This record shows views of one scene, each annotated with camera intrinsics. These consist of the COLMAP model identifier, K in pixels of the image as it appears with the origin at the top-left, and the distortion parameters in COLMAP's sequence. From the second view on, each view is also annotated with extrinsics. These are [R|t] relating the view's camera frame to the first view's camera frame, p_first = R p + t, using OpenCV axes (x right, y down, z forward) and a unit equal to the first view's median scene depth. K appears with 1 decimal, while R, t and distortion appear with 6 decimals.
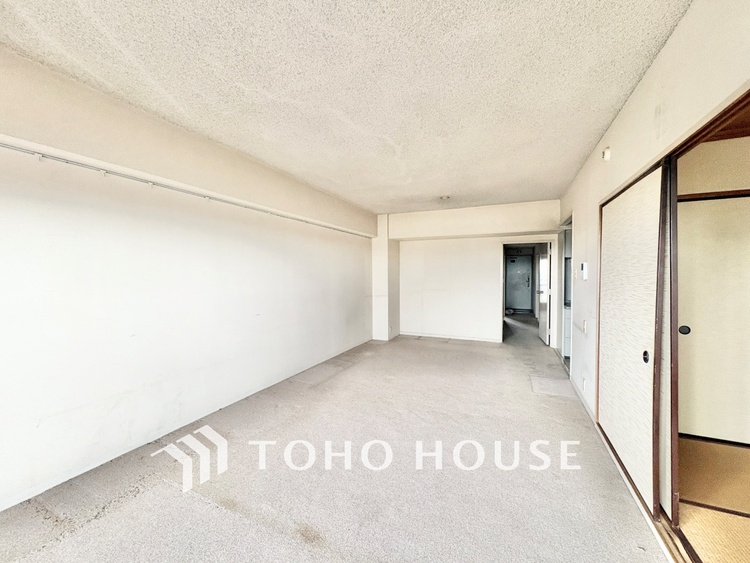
lens RADIAL K [[301.0, 0, 375.0], [0, 301.0, 277.9], [0, 0, 1]] dist [0.000215, -0.000149]
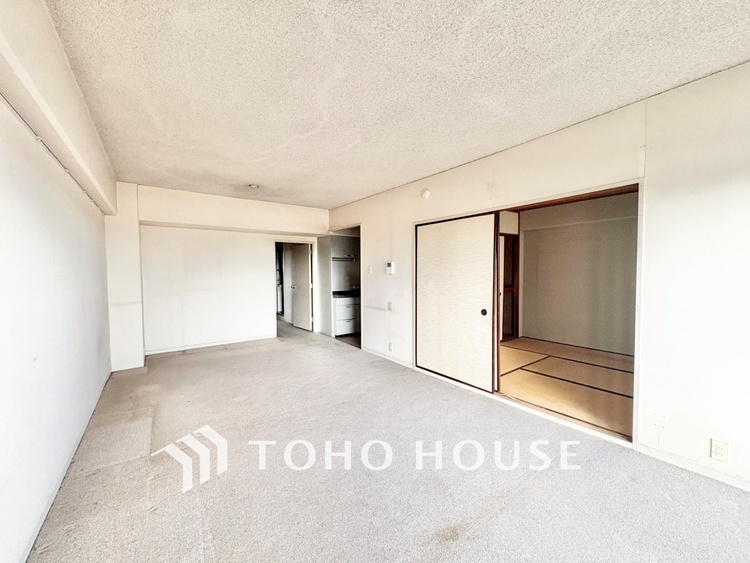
lens RADIAL K [[301.0, 0, 376.7], [0, 301.0, 279.5], [0, 0, 1]] dist [0.000215, -0.000149]
pose [[0.479308, -0.025780, 0.877268, -0.349183], [0.015015, 0.999663, 0.021174, 0.000610], [-0.877518, 0.003023, 0.479533, 0.218971]]
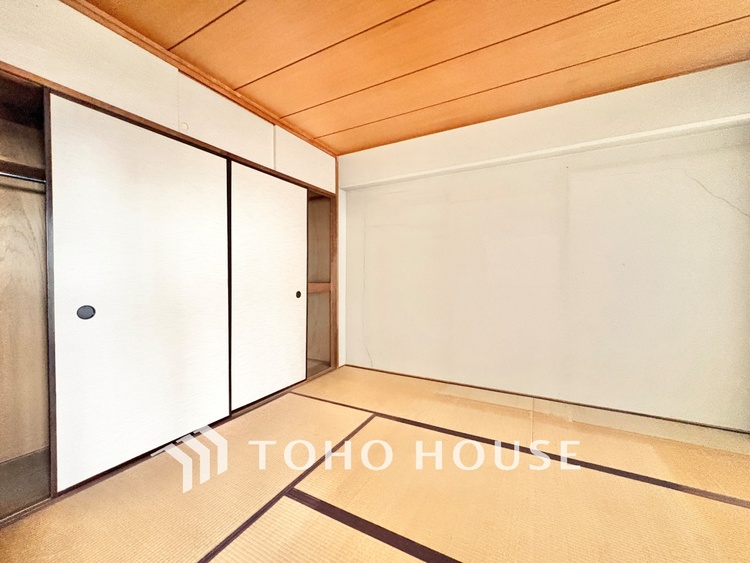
lens RADIAL K [[301.0, 0, 374.5], [0, 301.0, 283.9], [0, 0, 1]] dist [0.000215, -0.000149]
pose [[0.071436, -0.015961, 0.997318, 0.210301], [0.012778, 0.999805, 0.015086, 0.052130], [-0.997363, 0.011666, 0.071626, 0.166187]]
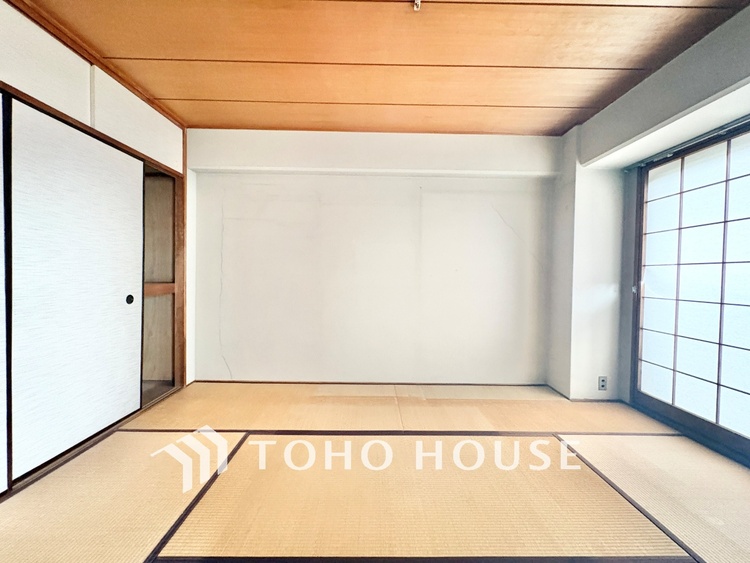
lens RADIAL K [[301.0, 0, 375.9], [0, 301.0, 283.0], [0, 0, 1]] dist [0.000215, -0.000149]
pose [[-0.425283, -0.022454, 0.904782, 0.226403], [-0.000834, 0.999701, 0.024418, 0.045468], [-0.905060, 0.009630, -0.425175, 0.212755]]
